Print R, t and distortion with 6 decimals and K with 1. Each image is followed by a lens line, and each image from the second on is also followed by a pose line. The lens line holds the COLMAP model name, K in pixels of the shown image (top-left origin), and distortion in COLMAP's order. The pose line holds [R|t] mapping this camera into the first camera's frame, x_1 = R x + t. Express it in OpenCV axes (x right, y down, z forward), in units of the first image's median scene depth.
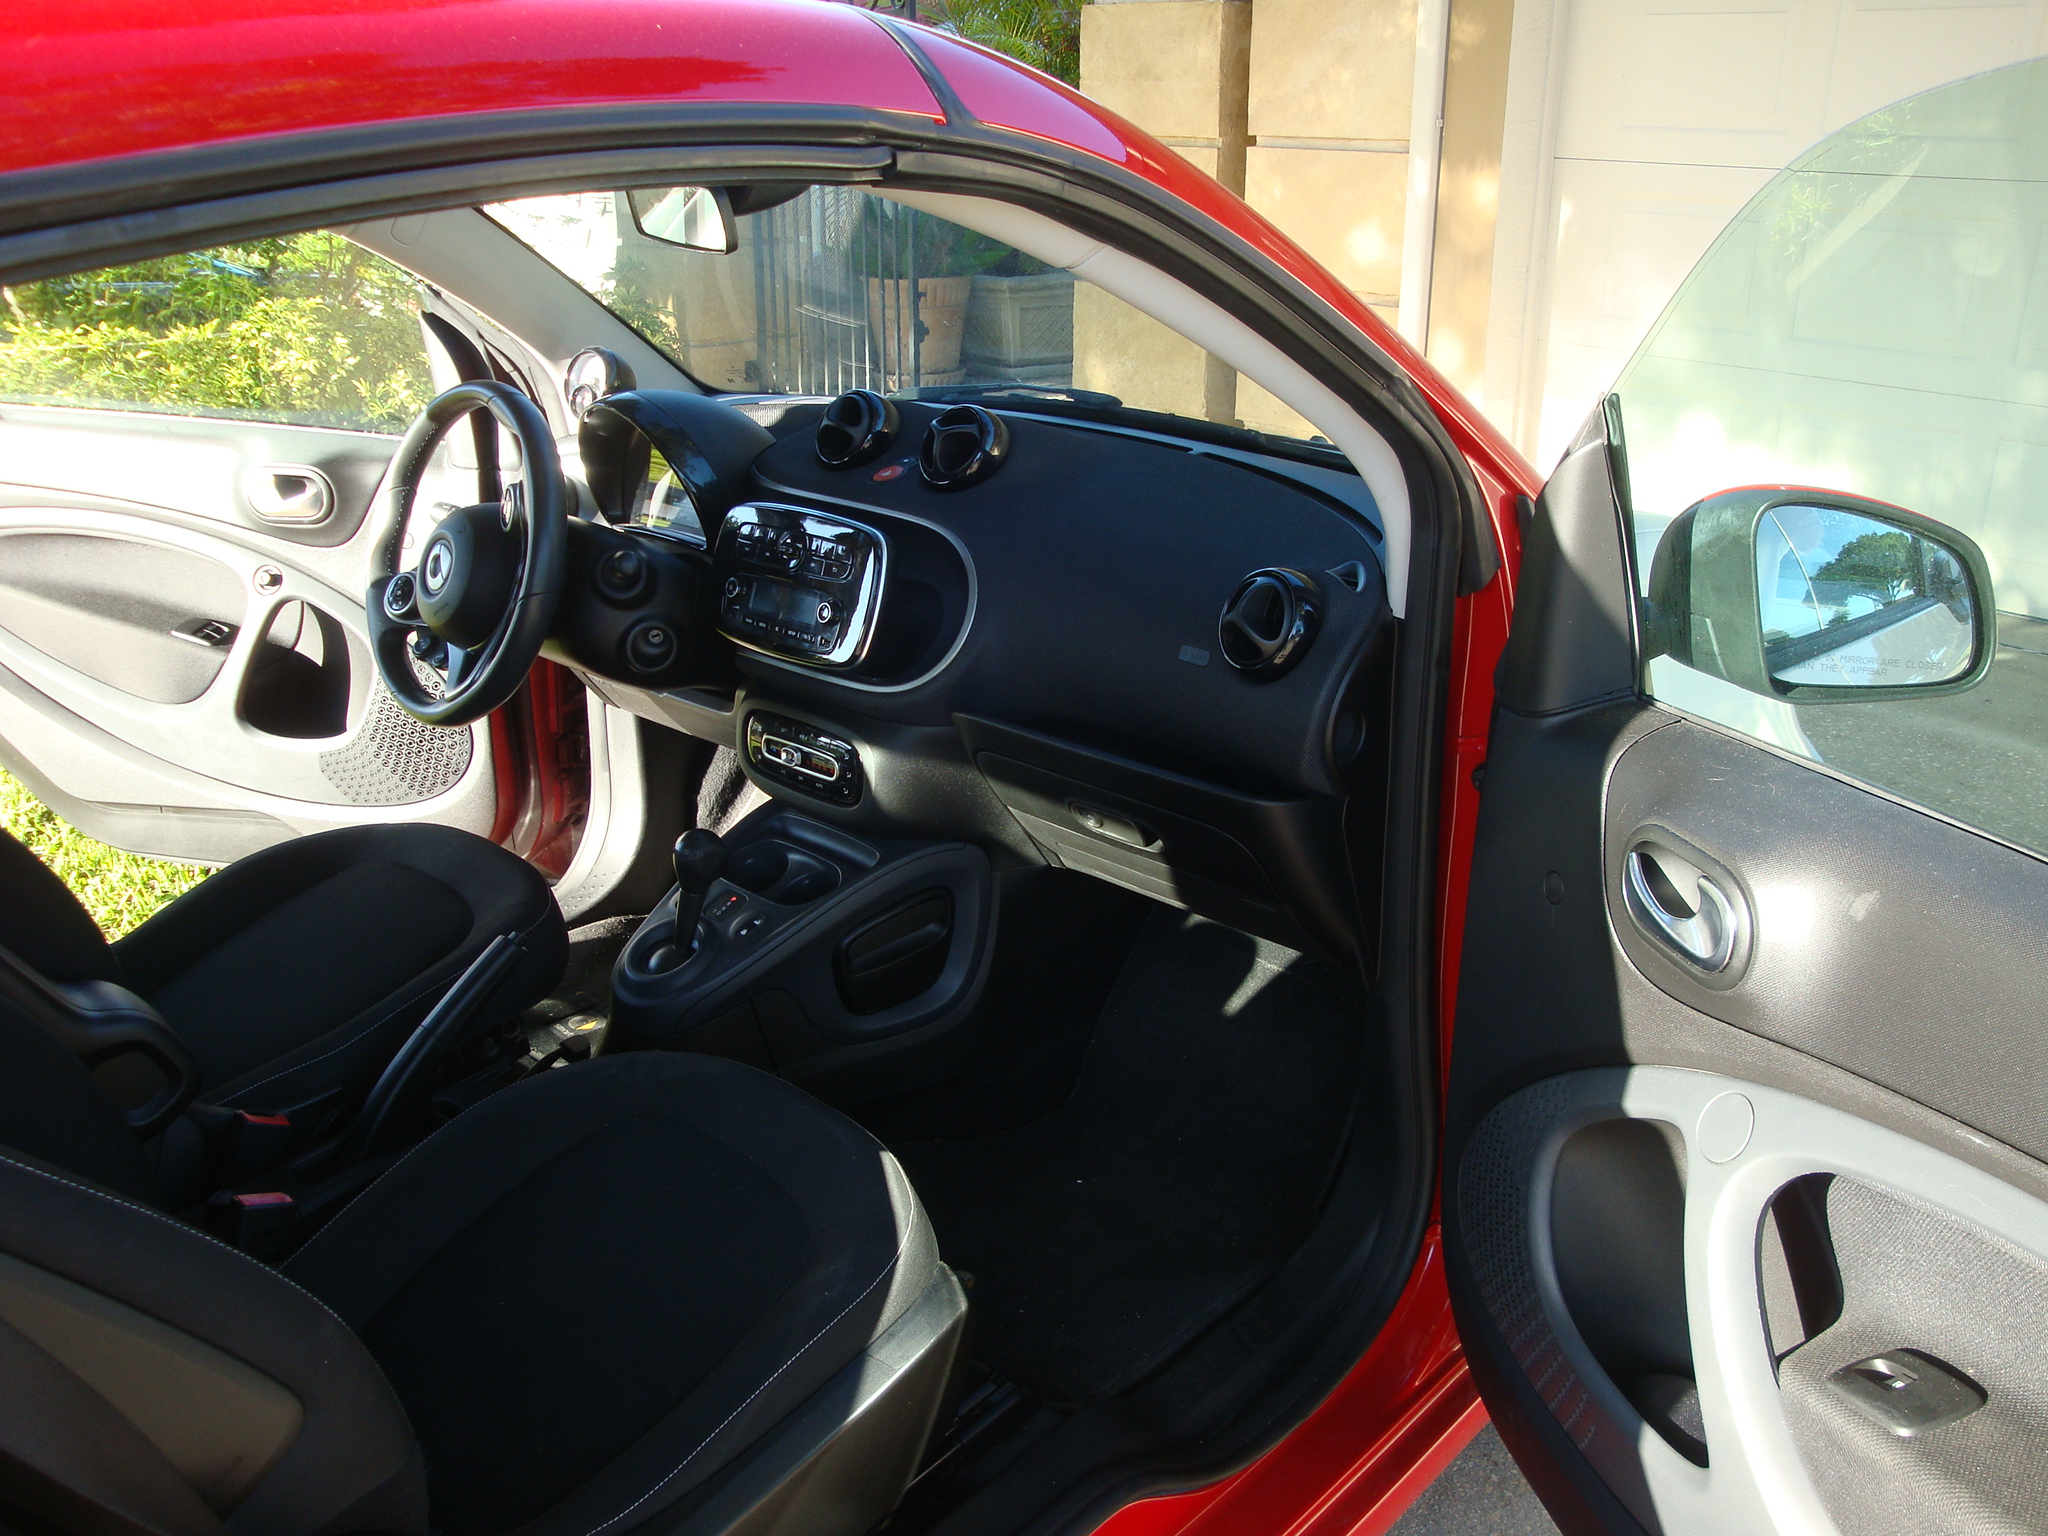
lens RADIAL K [[1731.0, 0, 1035.8], [0, 1731.0, 777.4], [0, 0, 1]] dist [-0.173245, 0.159152]
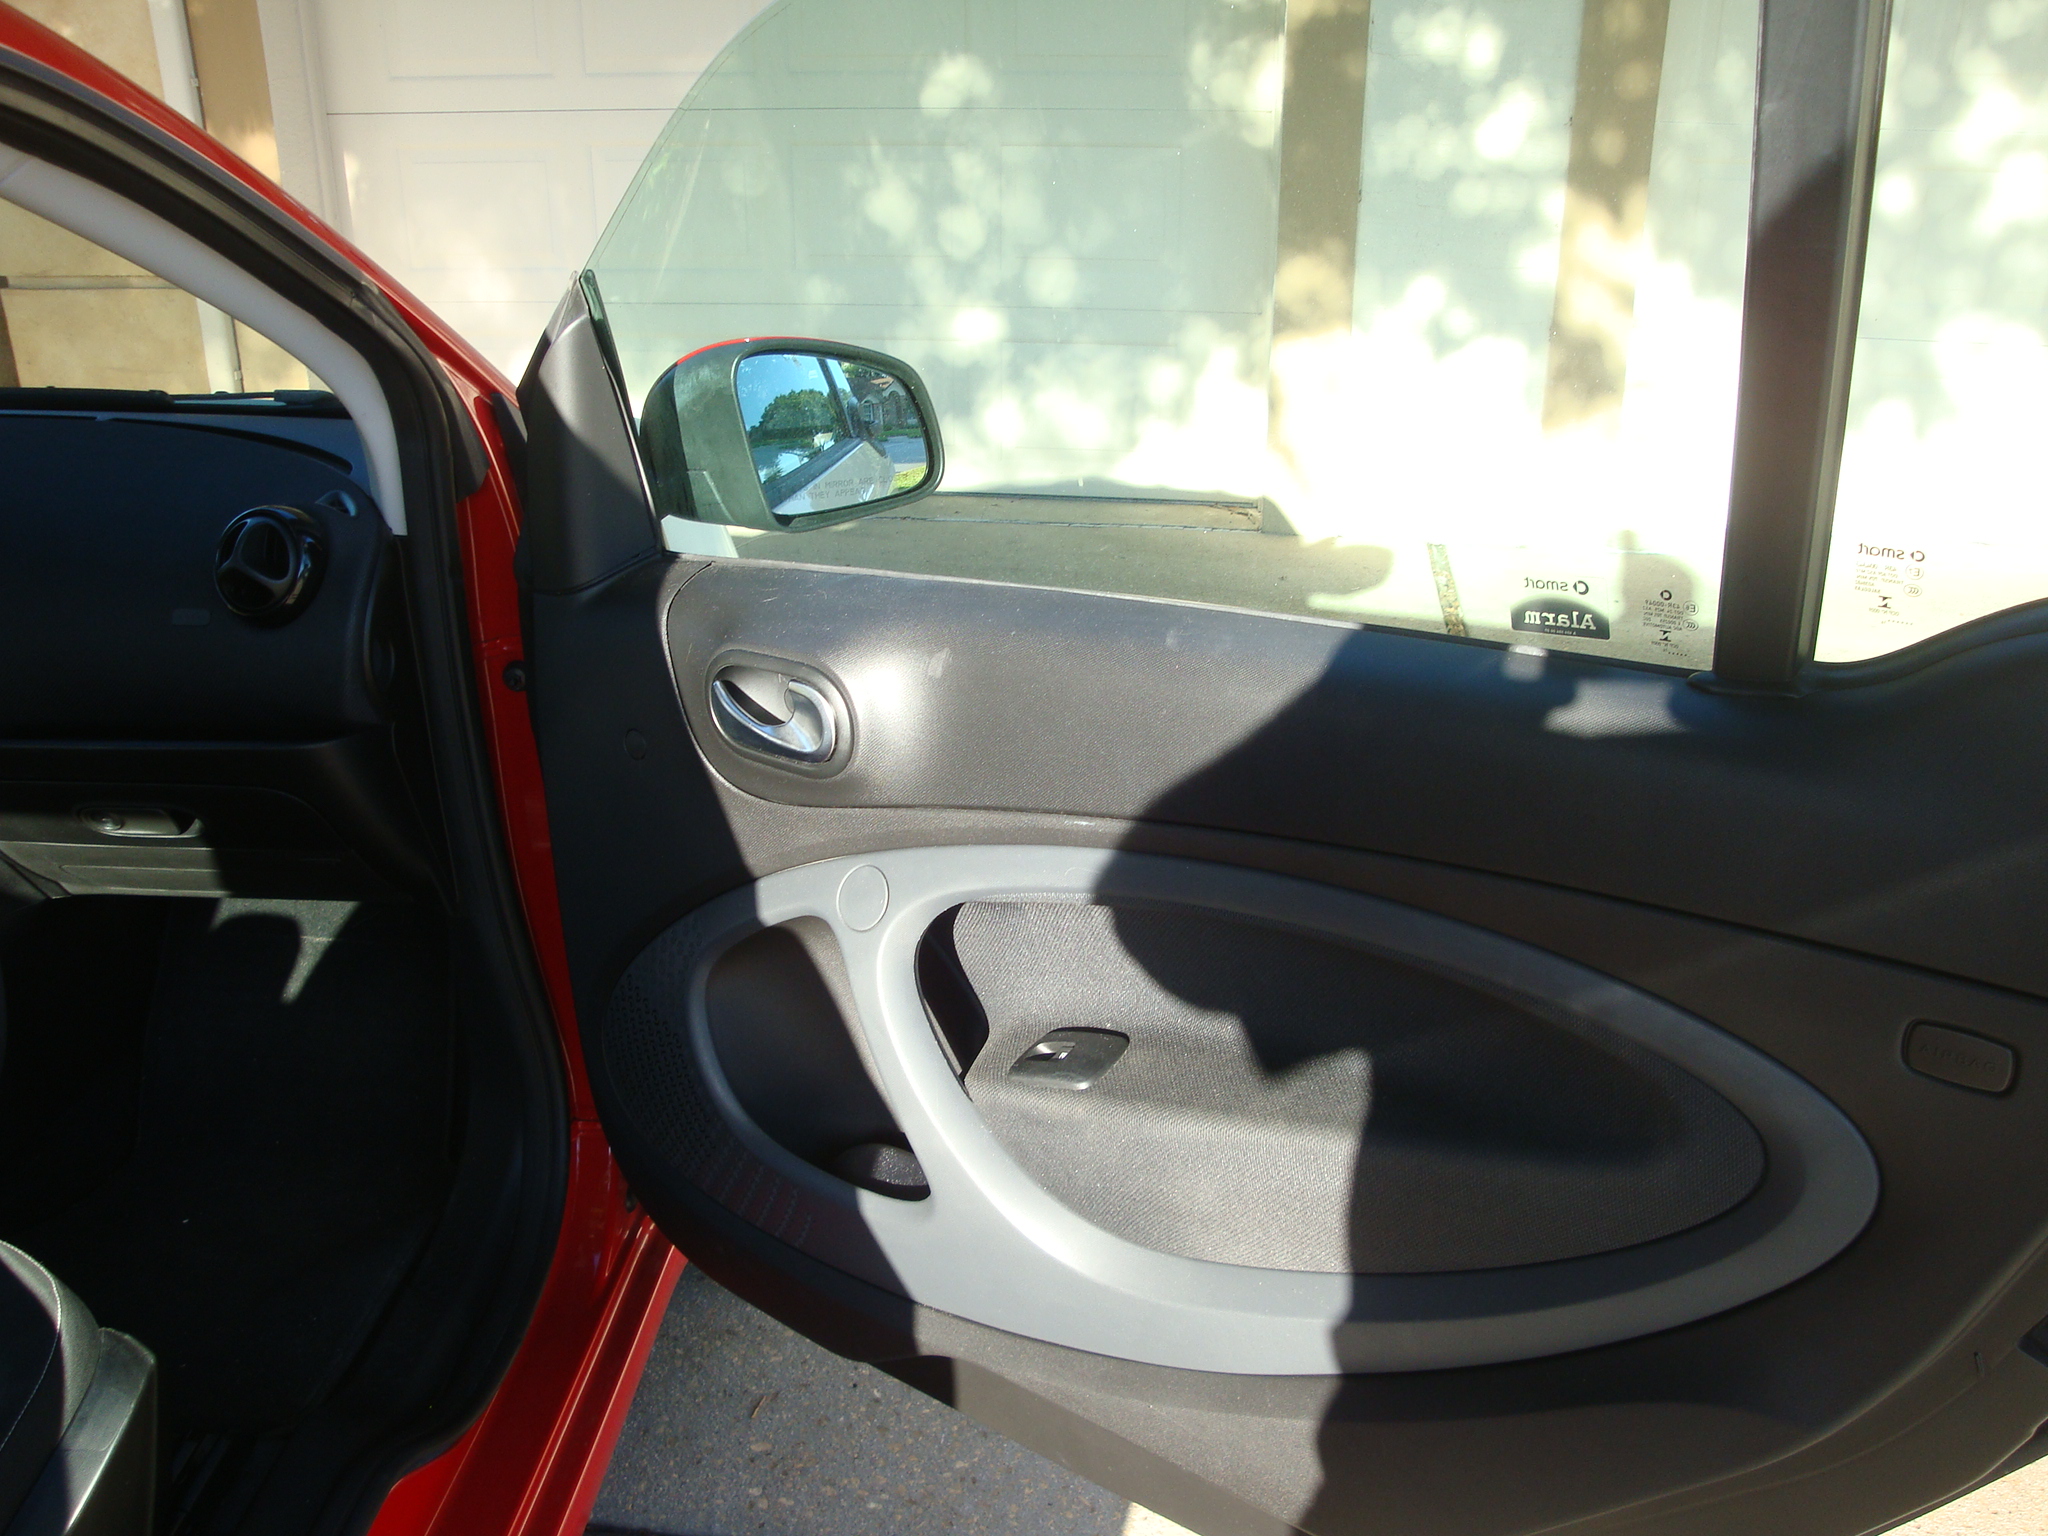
lens RADIAL K [[1731.0, 0, 1035.8], [0, 1731.0, 777.4], [0, 0, 1]] dist [-0.173245, 0.159152]
pose [[0.778648, -0.241081, 0.579299, -0.115821], [0.230165, 0.968627, 0.093734, 0.040665], [-0.583722, 0.060349, 0.809708, 0.003614]]
